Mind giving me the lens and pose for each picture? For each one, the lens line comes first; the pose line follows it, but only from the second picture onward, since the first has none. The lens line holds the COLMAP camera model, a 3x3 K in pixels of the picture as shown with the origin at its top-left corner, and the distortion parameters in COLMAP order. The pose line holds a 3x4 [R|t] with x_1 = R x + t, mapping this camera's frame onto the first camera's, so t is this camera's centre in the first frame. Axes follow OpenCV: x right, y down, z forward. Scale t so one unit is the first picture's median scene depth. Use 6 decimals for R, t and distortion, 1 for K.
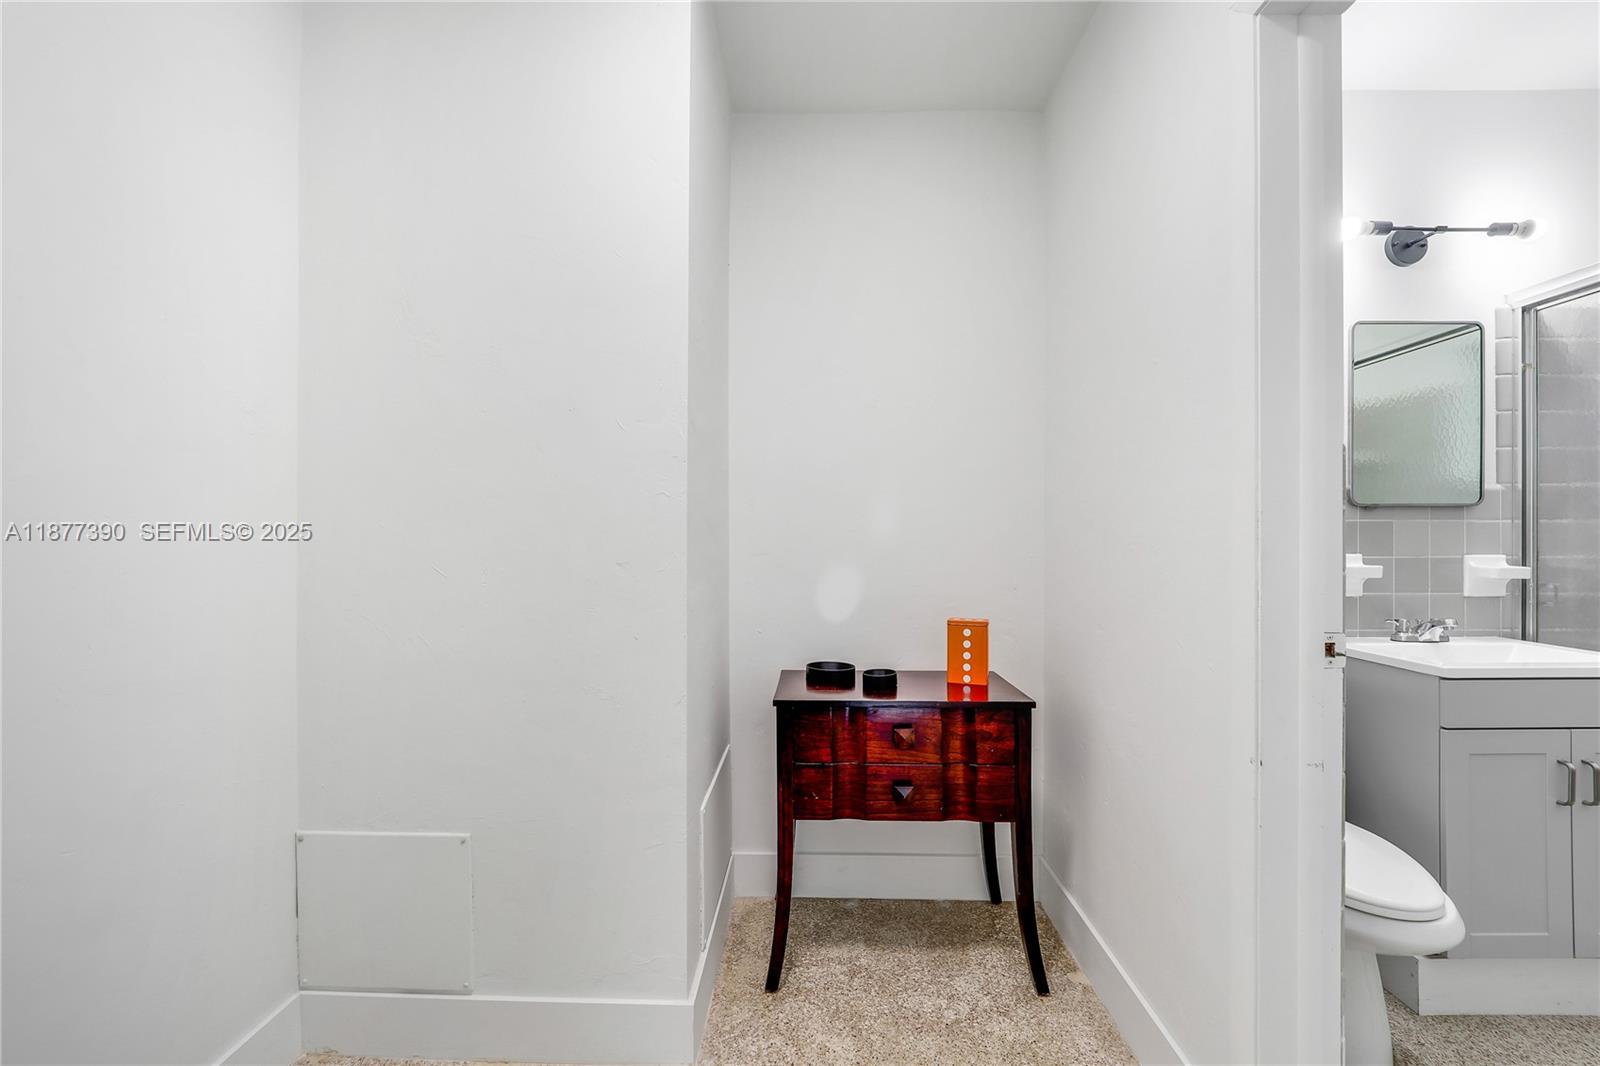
lens RADIAL K [[653.8, 0, 811.6], [0, 653.8, 539.2], [0, 0, 1]] dist [-0.007461, 0.000090]
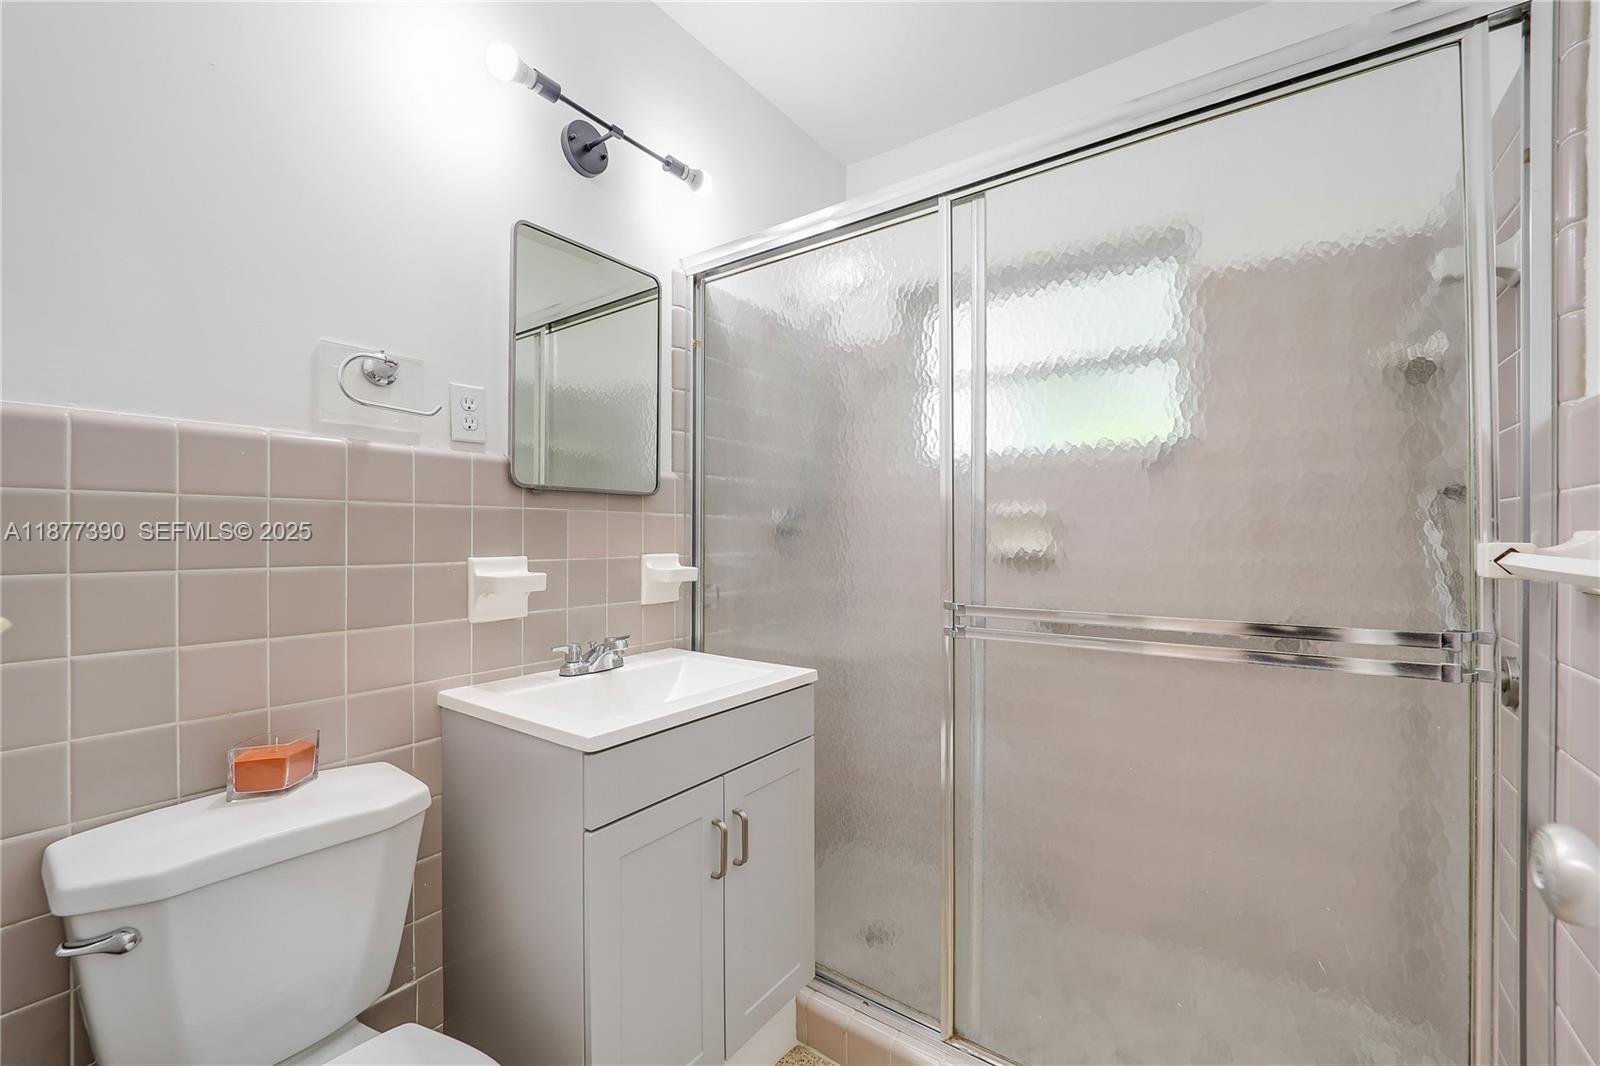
lens RADIAL K [[653.8, 0, 811.6], [0, 653.8, 539.2], [0, 0, 1]] dist [-0.007461, 0.000090]
pose [[0.560167, -0.002457, 0.828376, 0.441502], [-0.003905, 0.999977, 0.005606, -0.000902], [-0.828371, -0.006375, 0.560144, 0.358122]]
